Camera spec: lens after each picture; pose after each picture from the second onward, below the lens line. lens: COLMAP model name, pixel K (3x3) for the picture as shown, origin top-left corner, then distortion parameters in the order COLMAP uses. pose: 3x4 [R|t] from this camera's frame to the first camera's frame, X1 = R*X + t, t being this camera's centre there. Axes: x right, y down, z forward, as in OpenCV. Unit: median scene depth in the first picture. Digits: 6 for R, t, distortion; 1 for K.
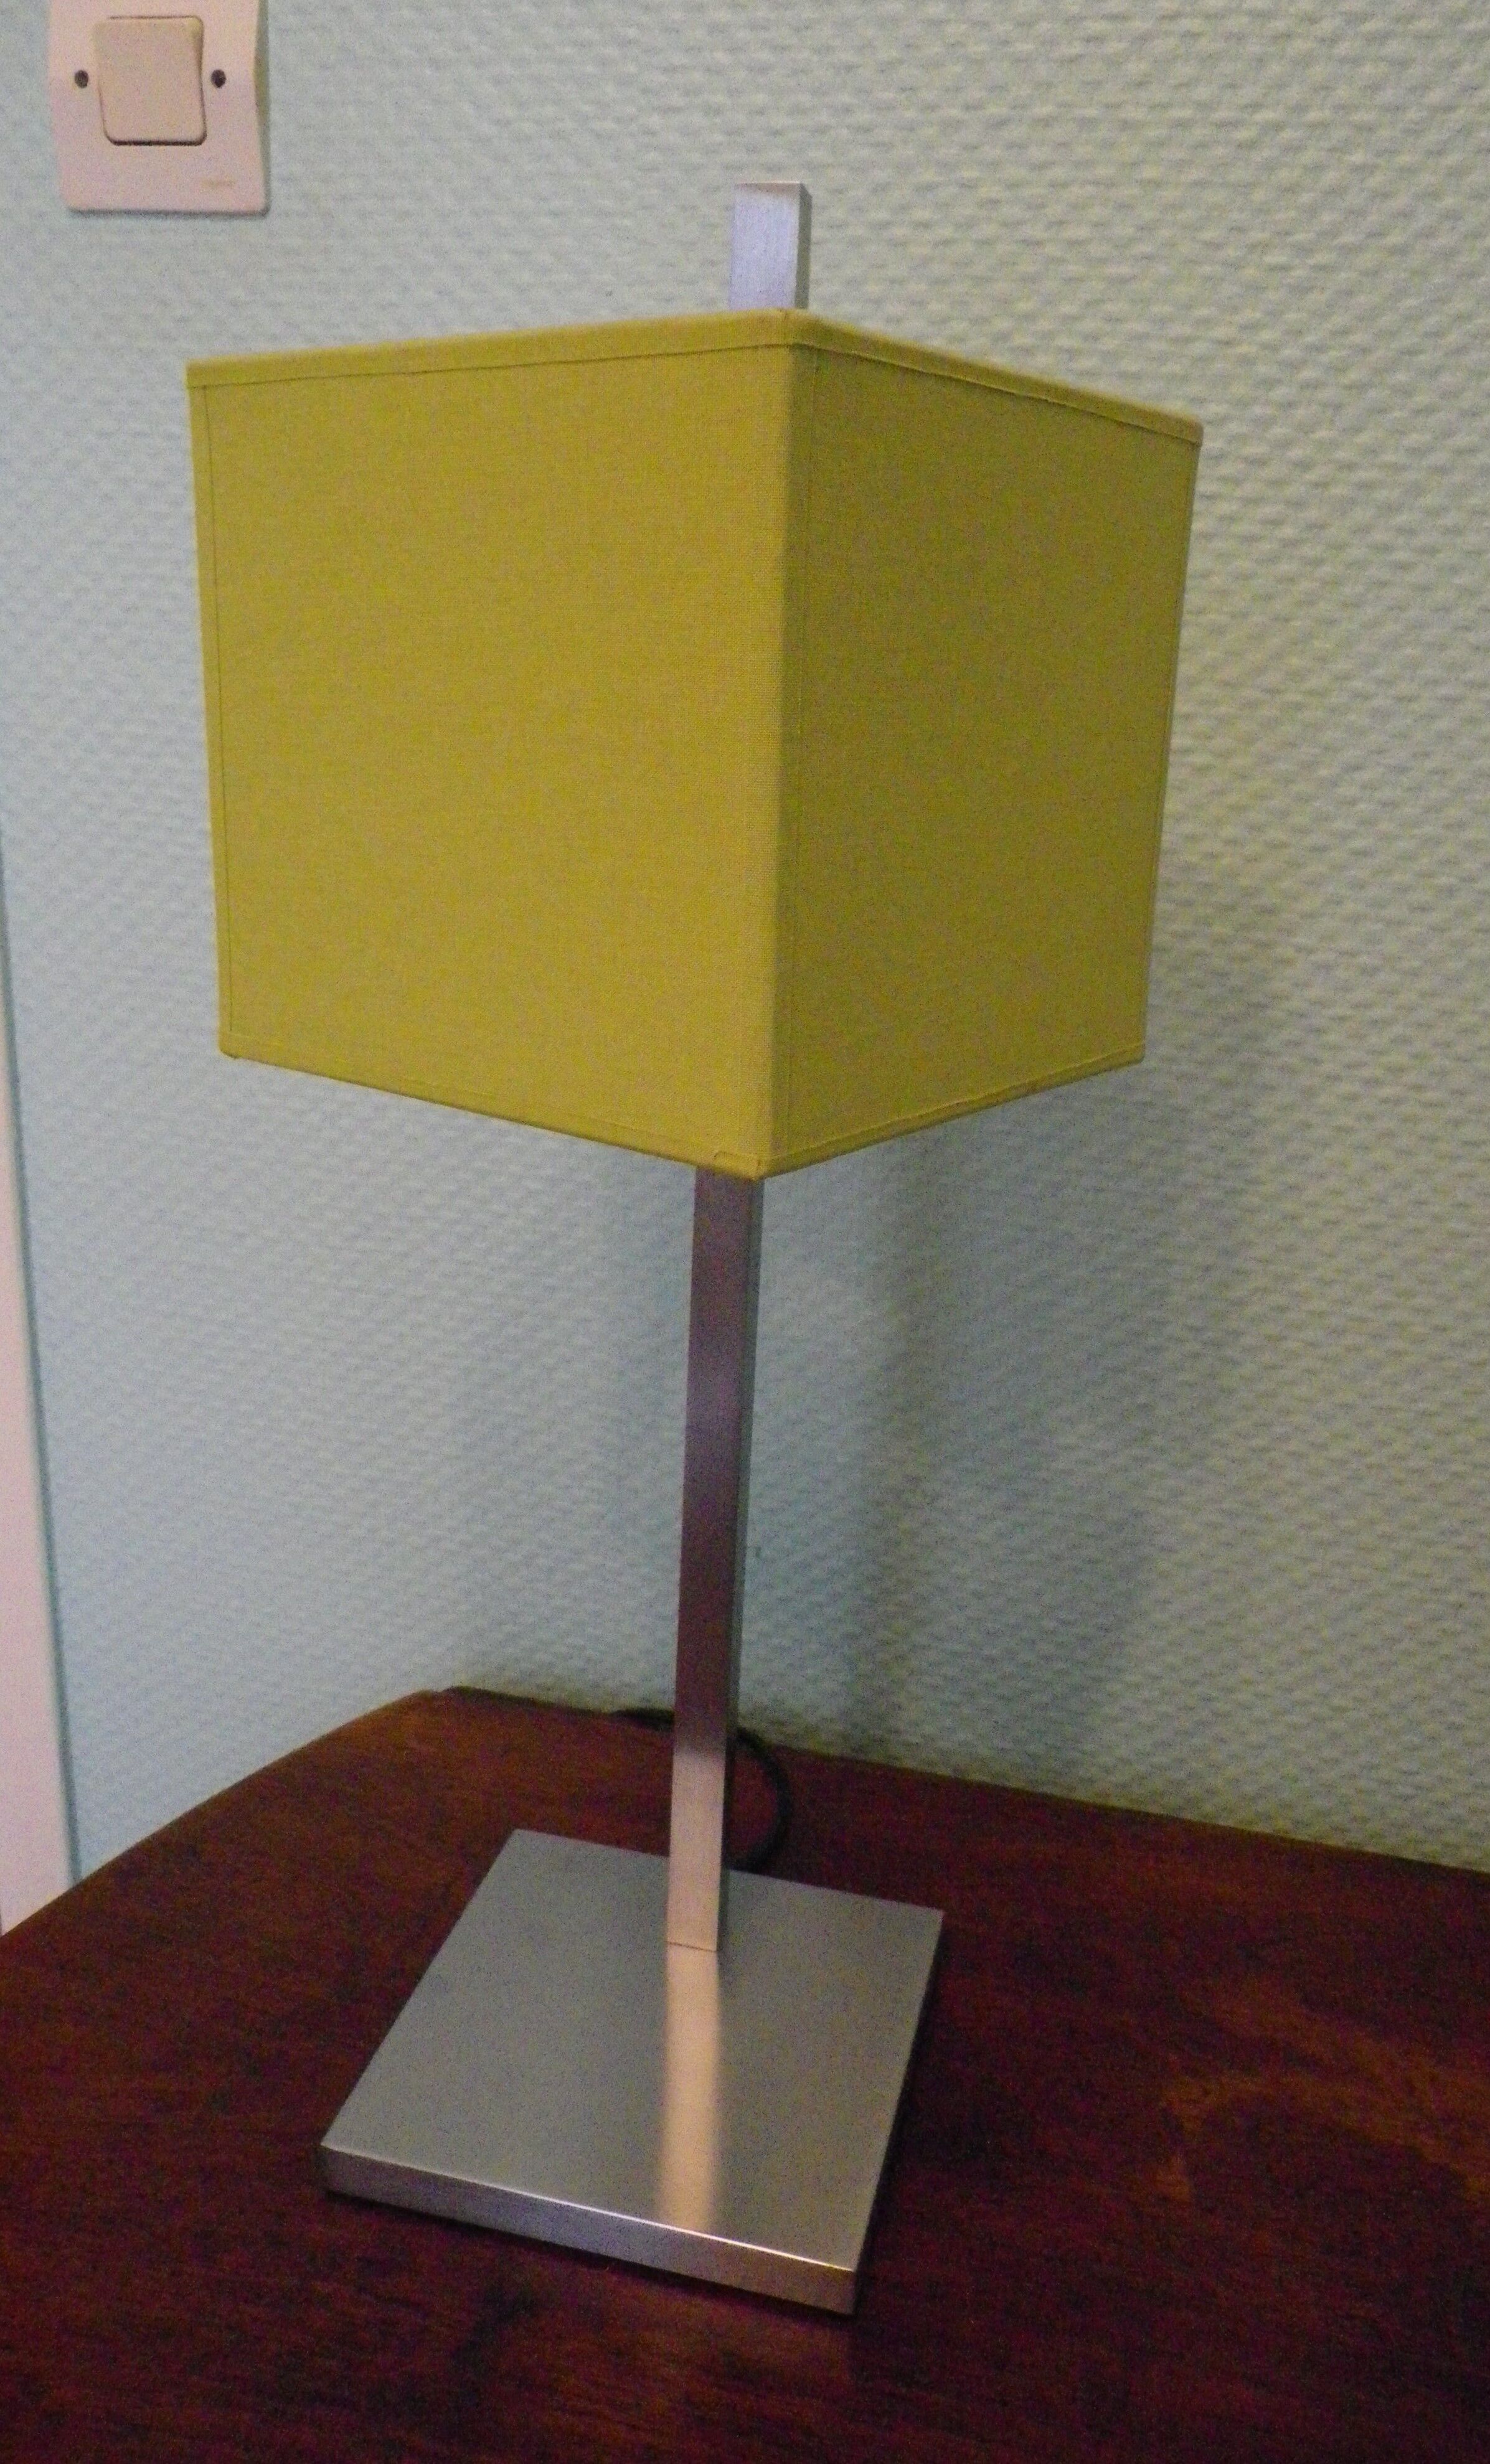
lens RADIAL K [[1969.0, 0, 730.9], [0, 1969.0, 1226.3], [0, 0, 1]] dist [0.006531, 0.005135]
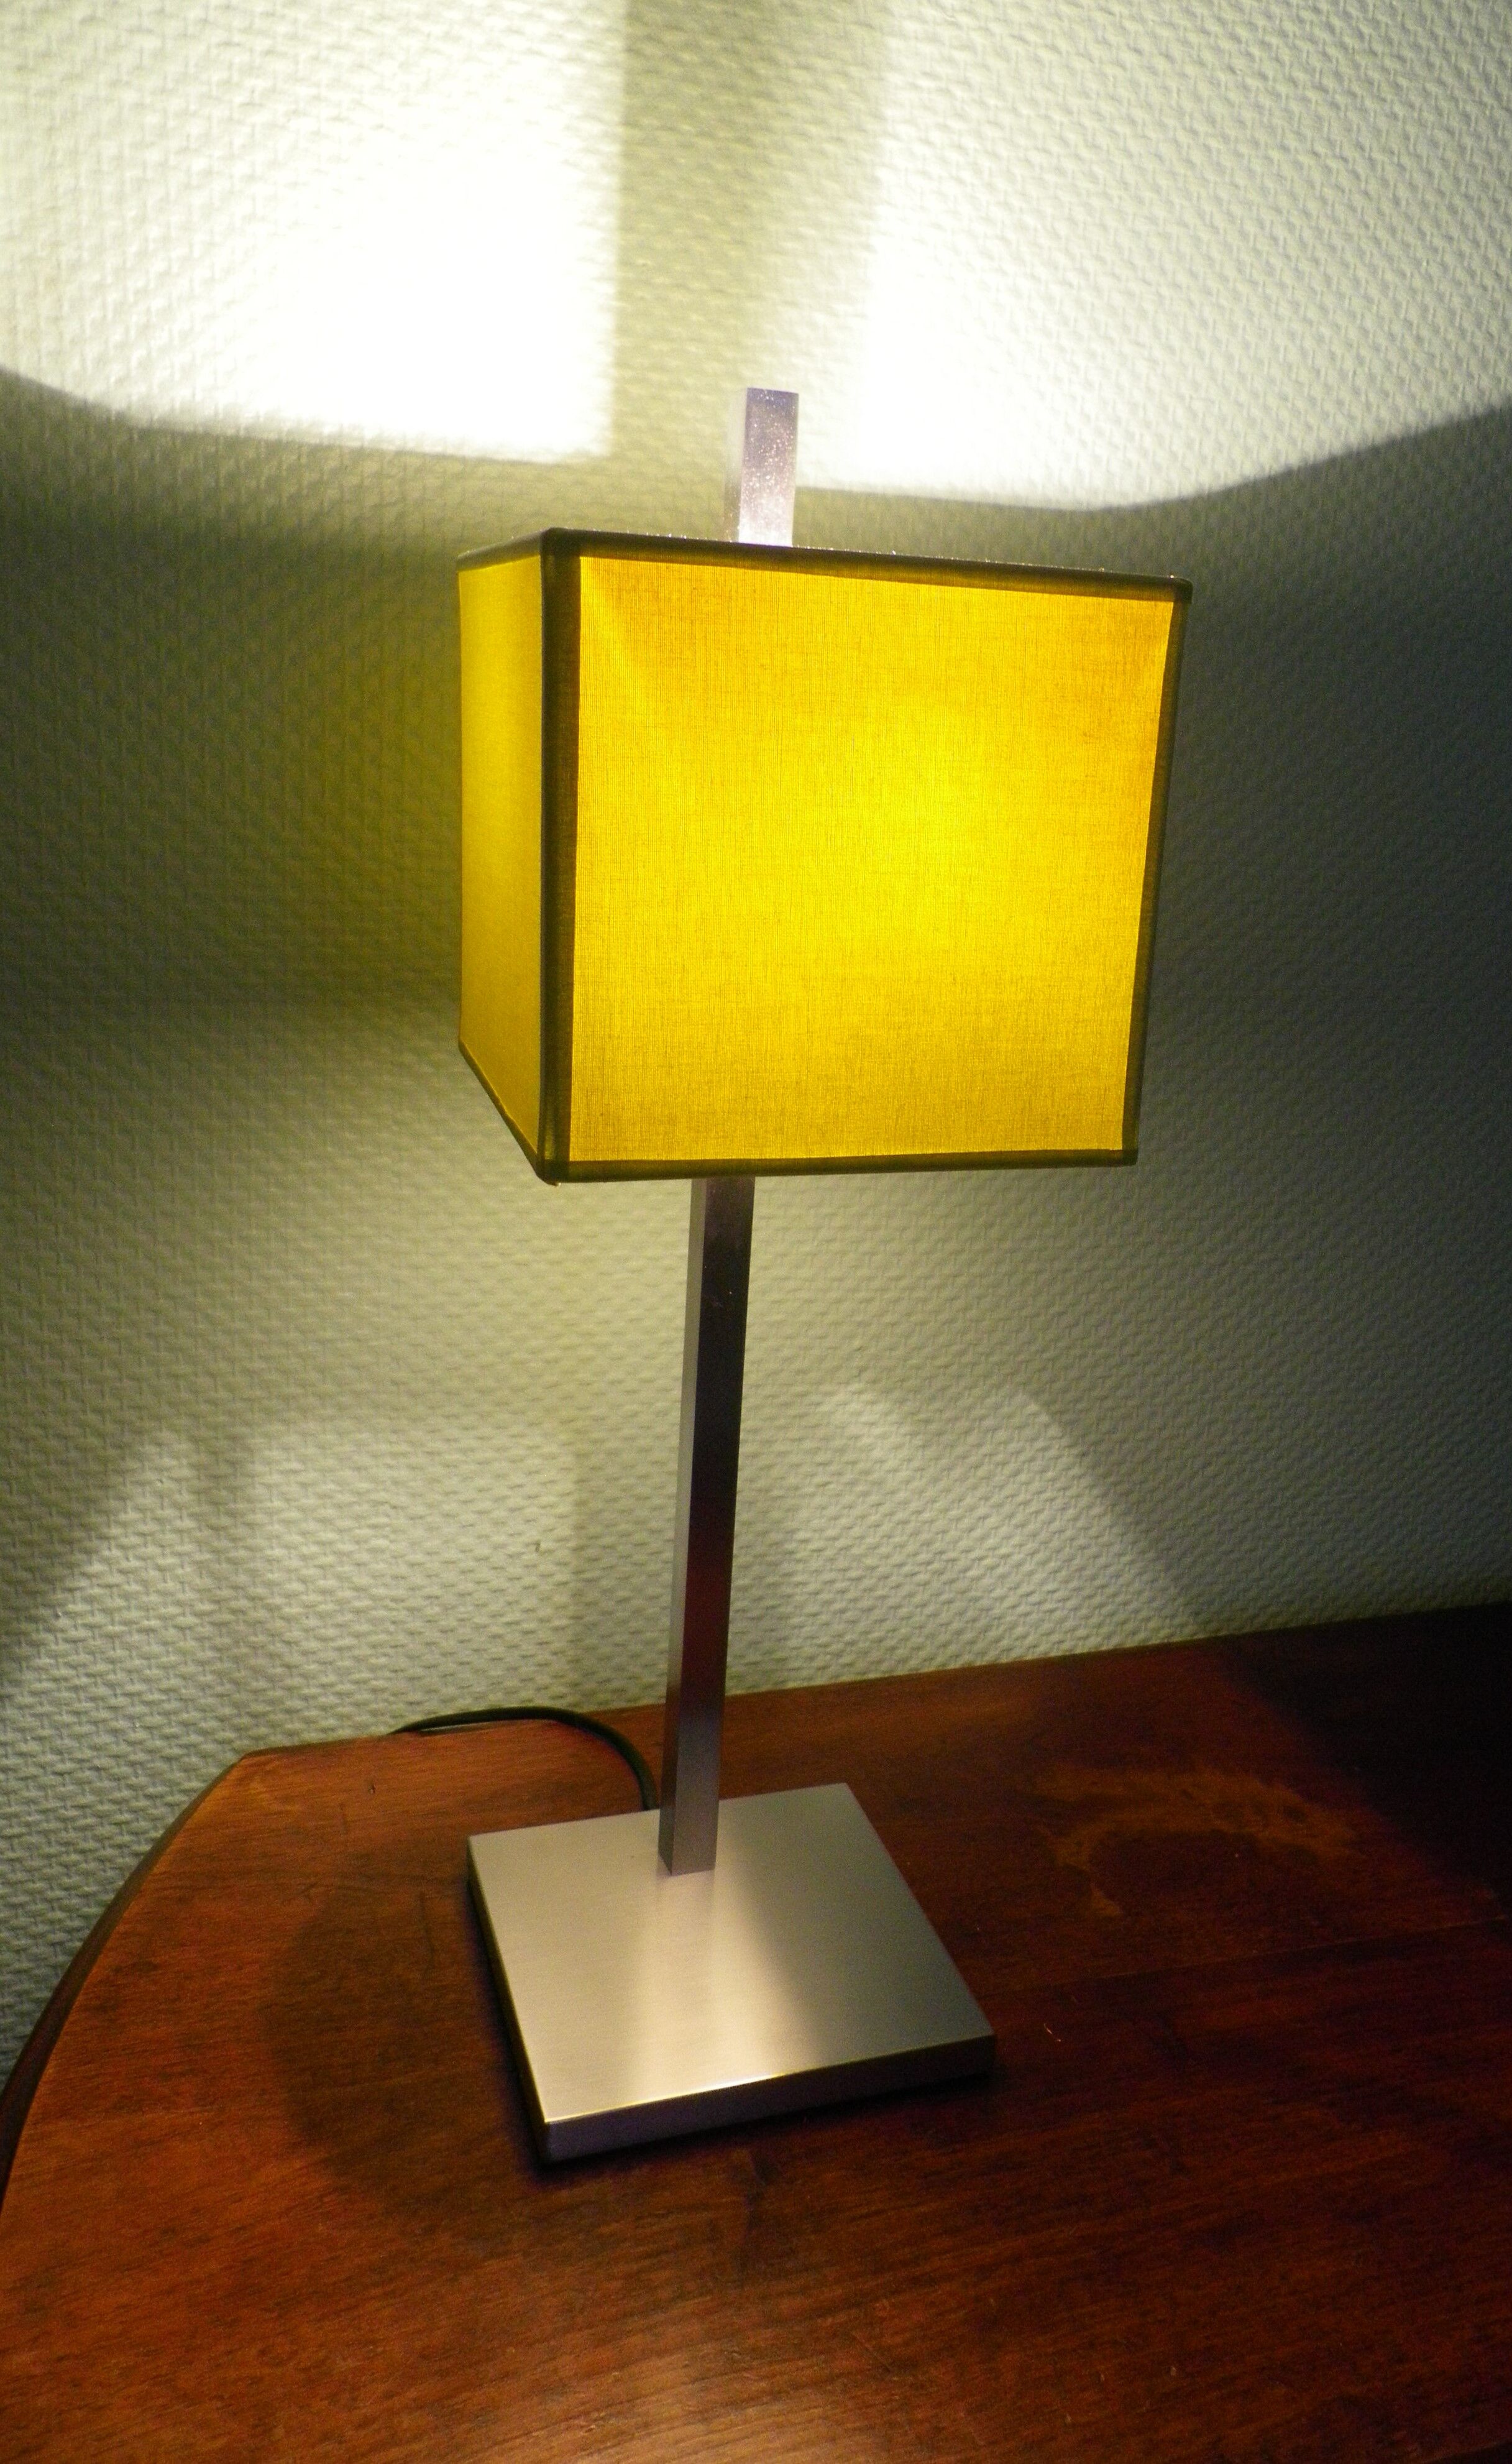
lens RADIAL K [[1968.6, 0, 873.9], [0, 1968.6, 1243.7], [0, 0, 1]] dist [0.006531, 0.005135]
pose [[0.821812, -0.147225, 0.550409, -0.476516], [0.136976, 0.988758, 0.059959, -0.047793], [-0.553049, 0.026118, 0.832739, -0.024121]]
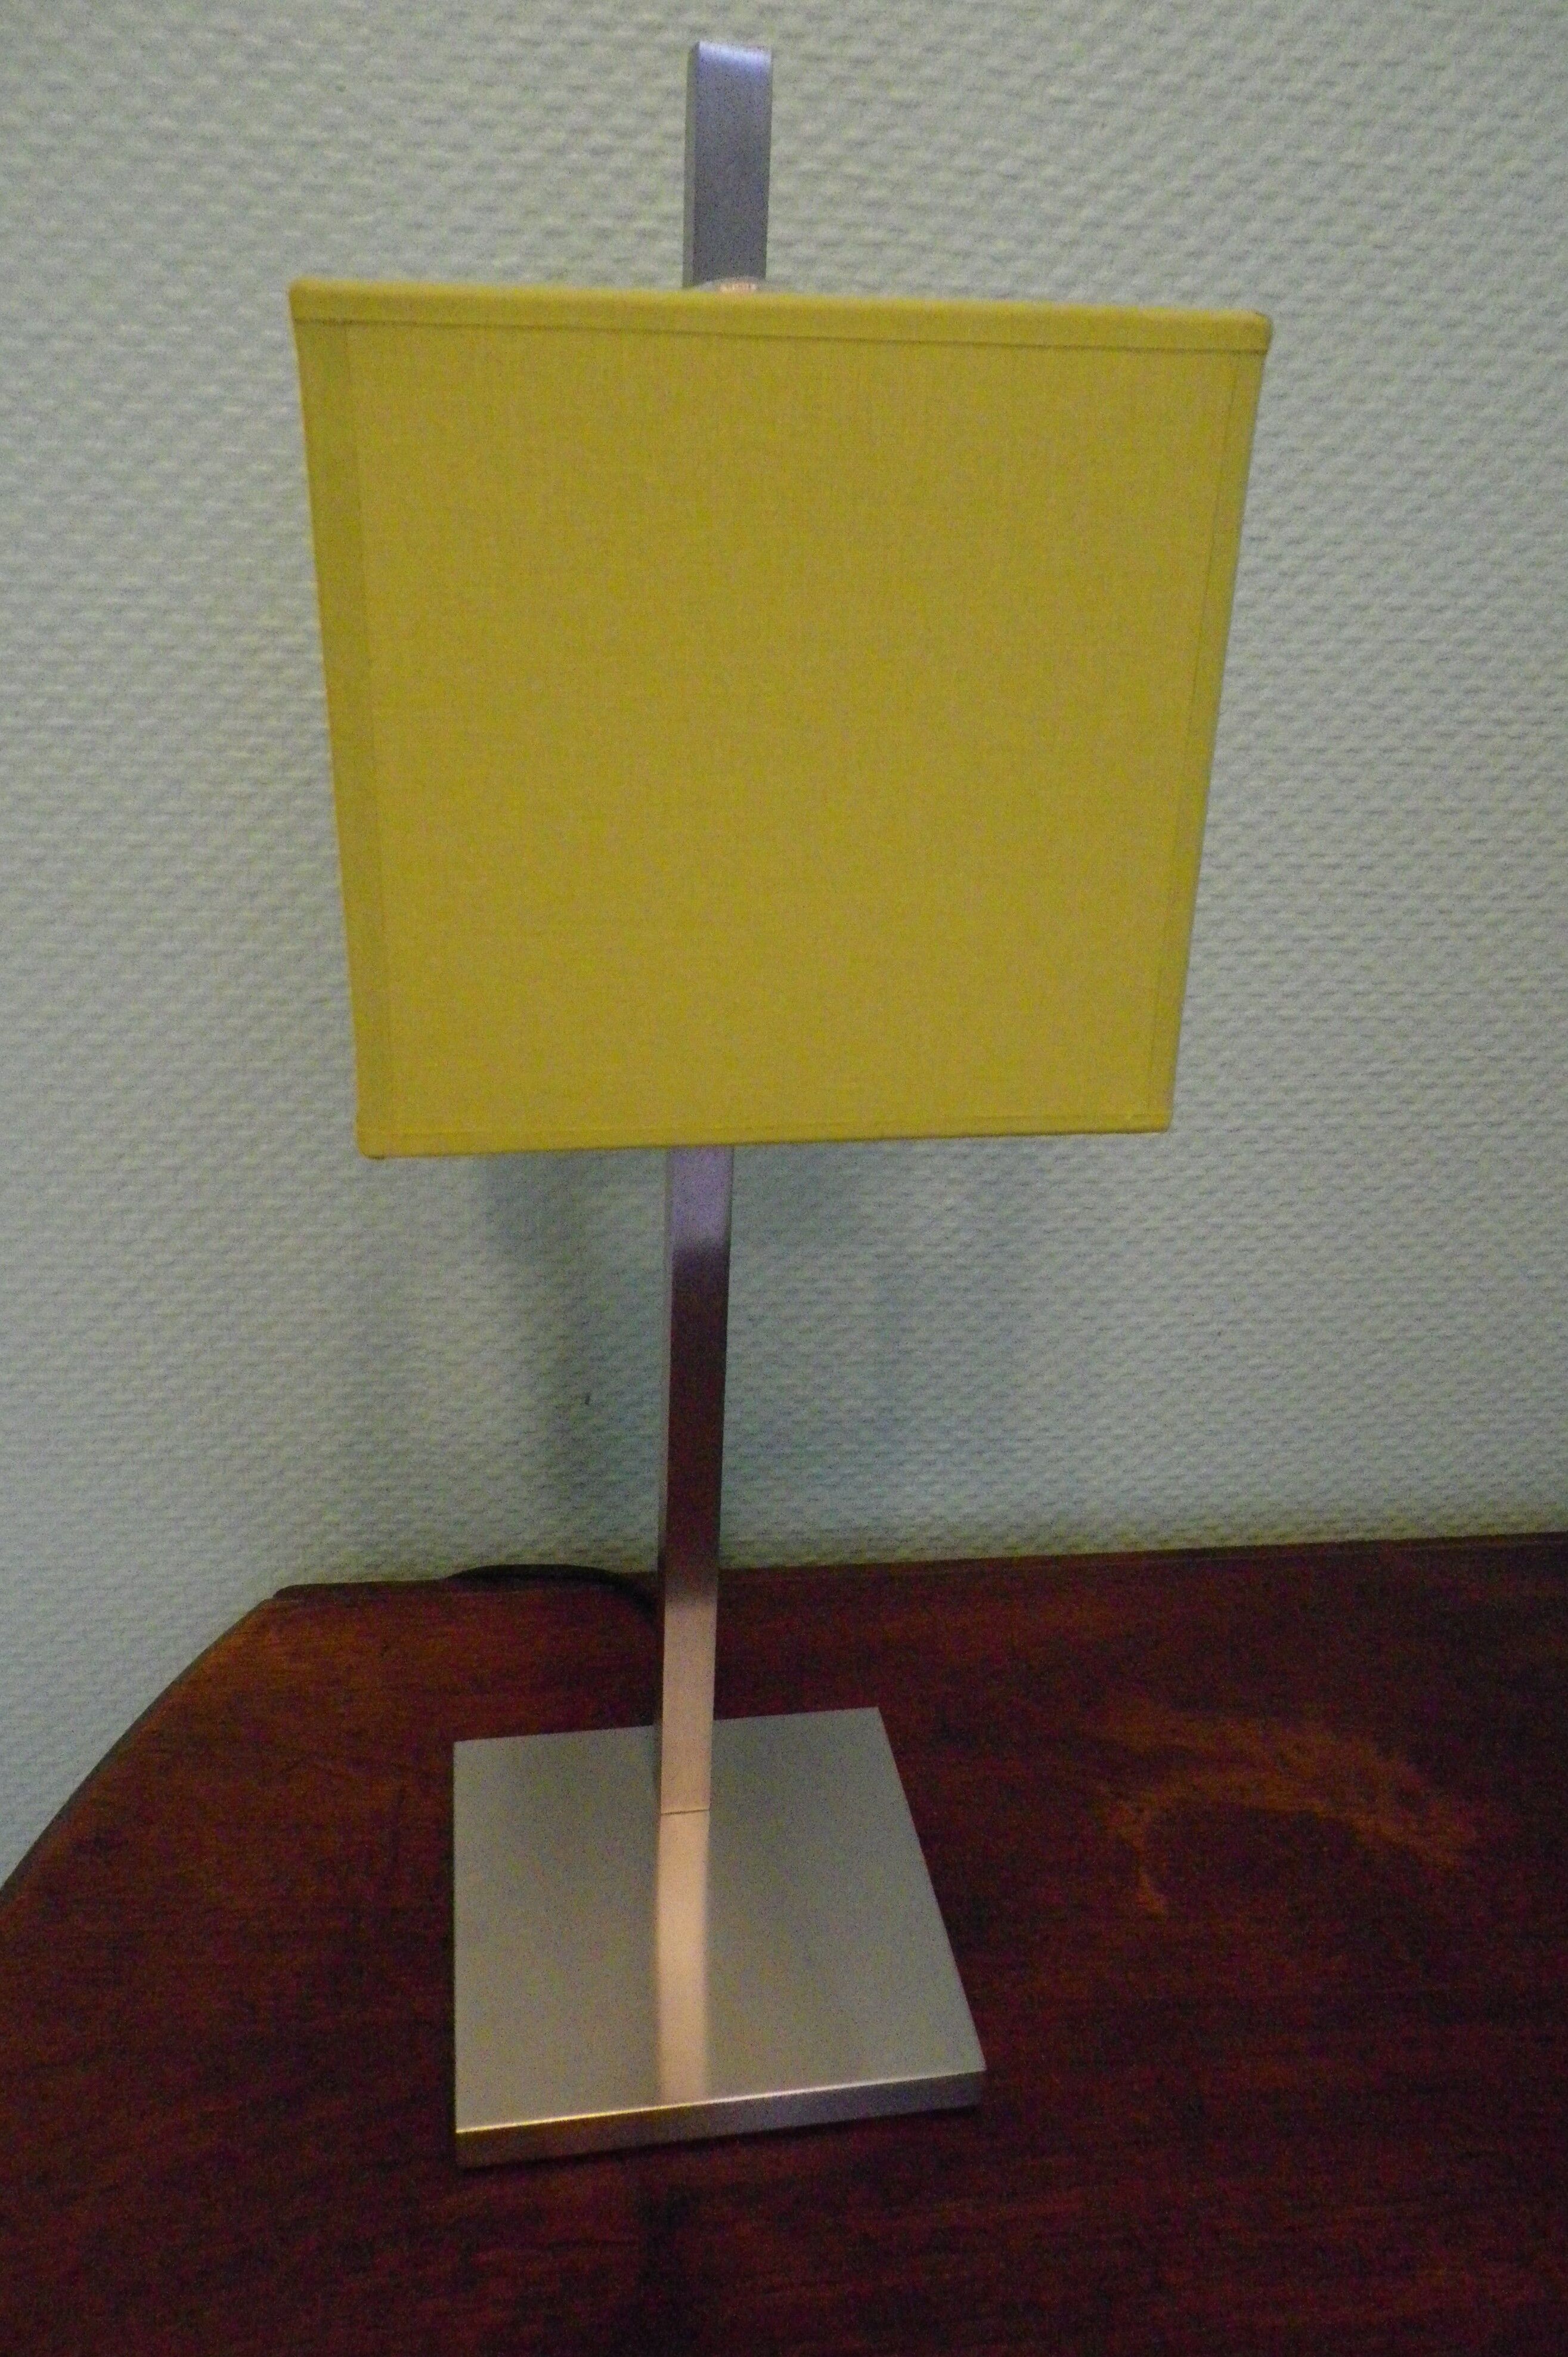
lens RADIAL K [[1851.4, 0, 771.9], [0, 1851.4, 1176.3], [0, 0, 1]] dist [-0.007469, 0.018048]
pose [[0.929658, -0.158196, 0.332733, -0.229224], [0.108686, 0.980689, 0.162592, -0.107409], [-0.352029, -0.114992, 0.928899, 0.106414]]
